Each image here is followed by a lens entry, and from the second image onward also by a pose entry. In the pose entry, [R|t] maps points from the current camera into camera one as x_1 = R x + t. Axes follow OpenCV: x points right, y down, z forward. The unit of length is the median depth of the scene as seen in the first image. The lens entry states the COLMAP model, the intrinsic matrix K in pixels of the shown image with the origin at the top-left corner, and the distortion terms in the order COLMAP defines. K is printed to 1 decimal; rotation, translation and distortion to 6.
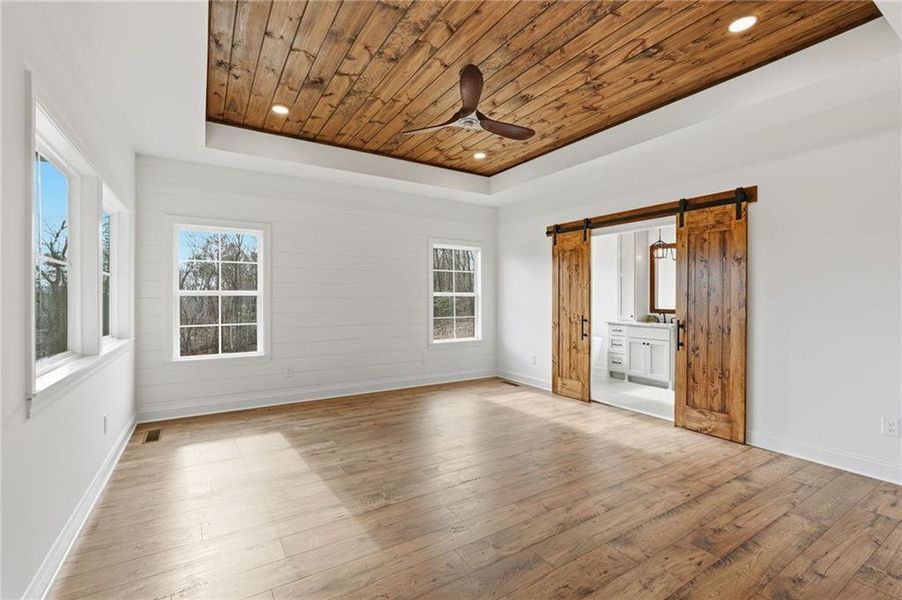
lens RADIAL K [[399.9, 0, 450.8], [0, 399.9, 303.5], [0, 0, 1]] dist [-0.005656, 0.001159]
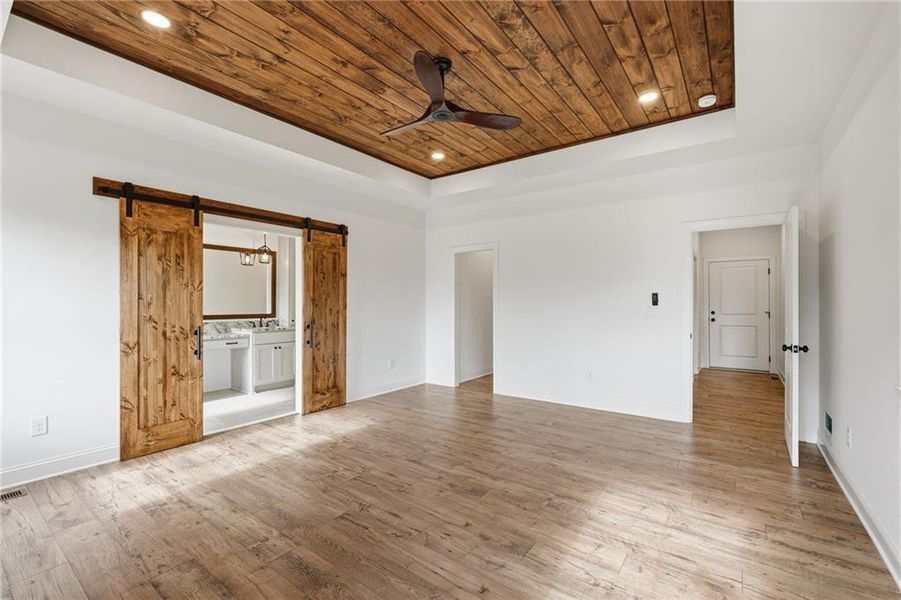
lens RADIAL K [[396.3, 0, 450.8], [0, 396.3, 304.9], [0, 0, 1]] dist [-0.002857, 0.000509]
pose [[-0.365529, -0.006176, 0.930779, -0.667039], [0.014566, 0.999818, 0.012355, -0.015074], [-0.930686, 0.018074, -0.365373, 1.063084]]
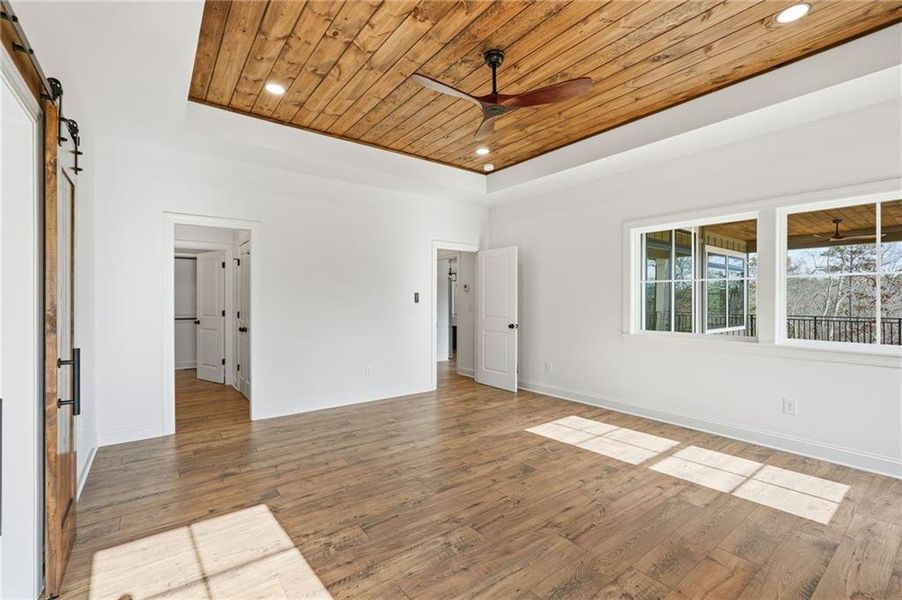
lens RADIAL K [[396.7, 0, 451.3], [0, 396.7, 304.9], [0, 0, 1]] dist [-0.002857, 0.000509]
pose [[-0.995790, 0.001935, -0.091640, 0.182603], [-0.000723, 0.999580, 0.028965, -0.024534], [0.091657, 0.028909, -0.995371, 1.527862]]
